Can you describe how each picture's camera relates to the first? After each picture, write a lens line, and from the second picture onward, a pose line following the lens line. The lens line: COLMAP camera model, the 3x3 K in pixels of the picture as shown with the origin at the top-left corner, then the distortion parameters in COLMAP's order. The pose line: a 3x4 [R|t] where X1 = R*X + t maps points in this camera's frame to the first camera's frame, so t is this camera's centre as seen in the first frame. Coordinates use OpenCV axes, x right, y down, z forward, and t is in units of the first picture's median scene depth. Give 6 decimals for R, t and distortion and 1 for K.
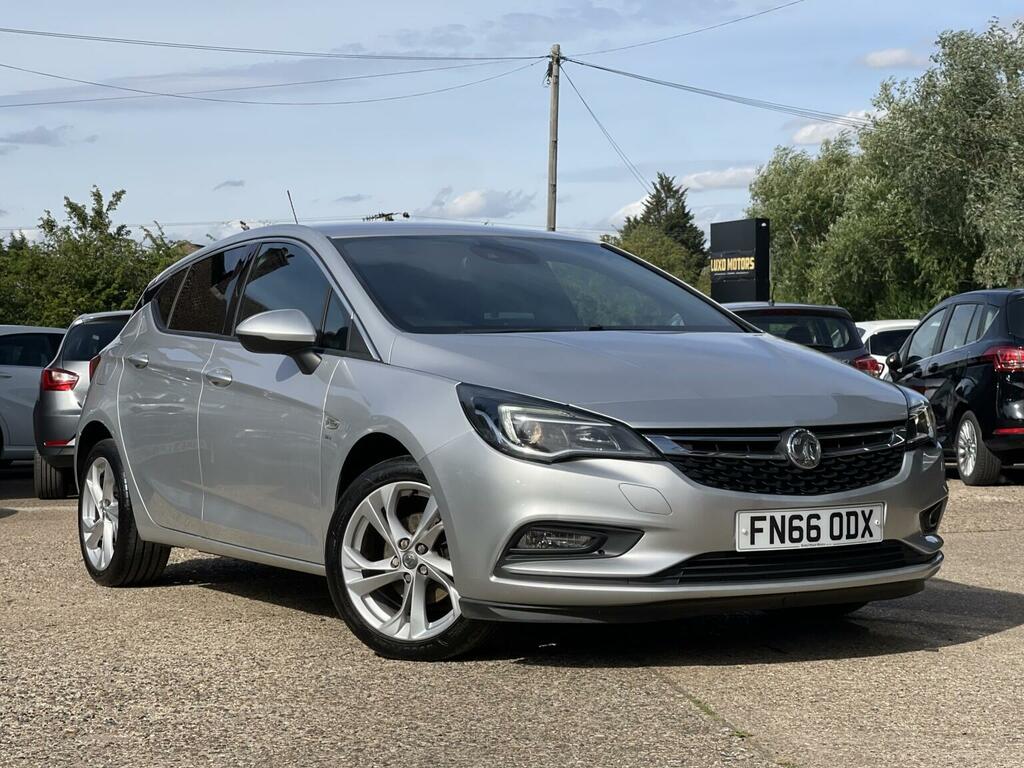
lens RADIAL K [[1928.7, 0, 512.8], [0, 1928.7, 368.4], [0, 0, 1]] dist [0.242229, -0.326304]
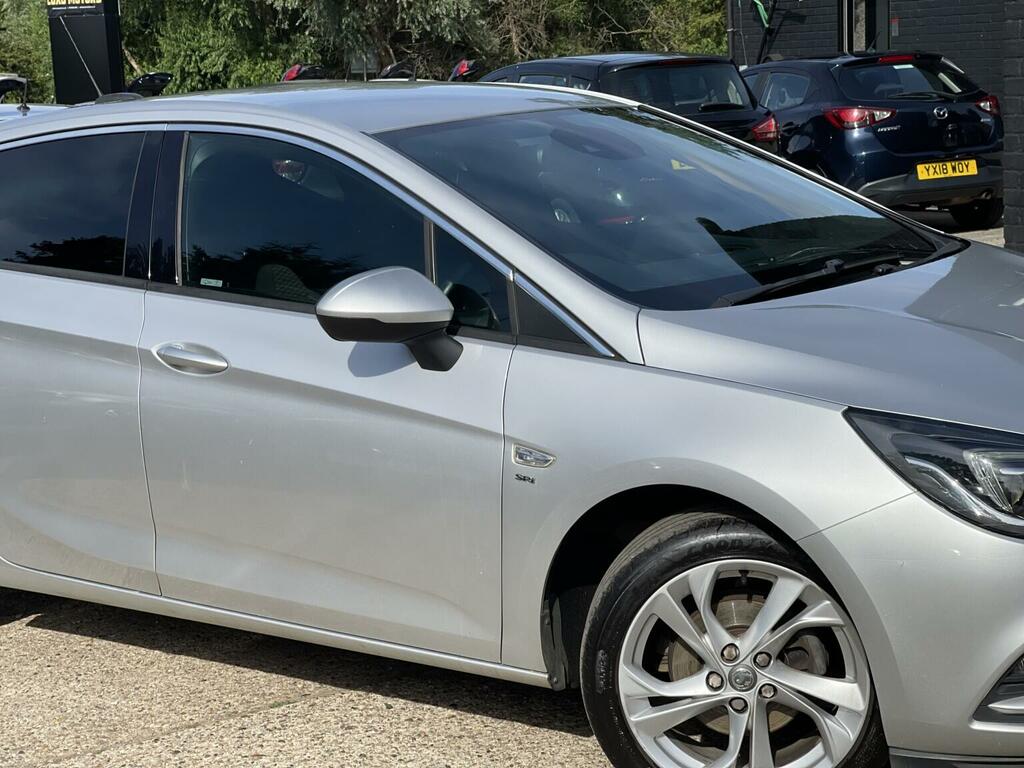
lens RADIAL K [[1928.7, 0, 512.8], [0, 1928.7, 368.4], [0, 0, 1]] dist [0.242229, -0.326304]
pose [[0.921734, -0.096755, 0.375560, -0.354814], [0.040516, 0.987104, 0.154869, -0.104923], [-0.385701, -0.127531, 0.913767, 0.452199]]
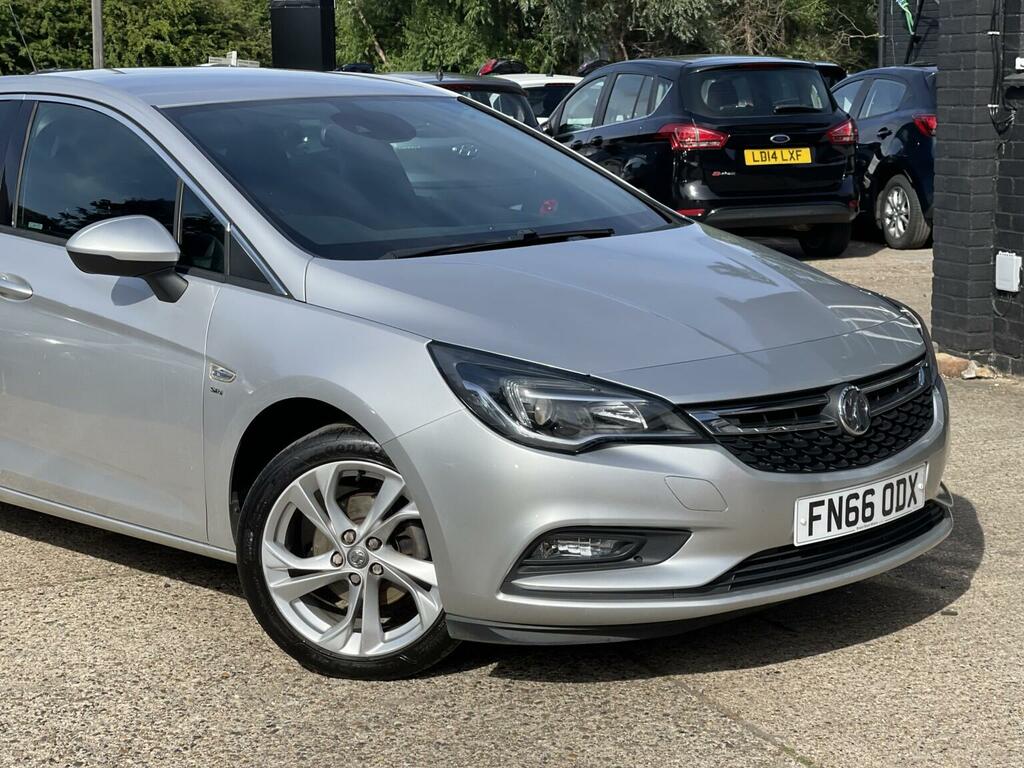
lens RADIAL K [[1928.7, 0, 512.8], [0, 1928.7, 368.4], [0, 0, 1]] dist [0.242229, -0.326304]
pose [[0.966657, -0.045995, 0.251912, -0.187816], [0.007237, 0.988251, 0.152671, -0.098177], [-0.255974, -0.145758, 0.955632, 0.235426]]
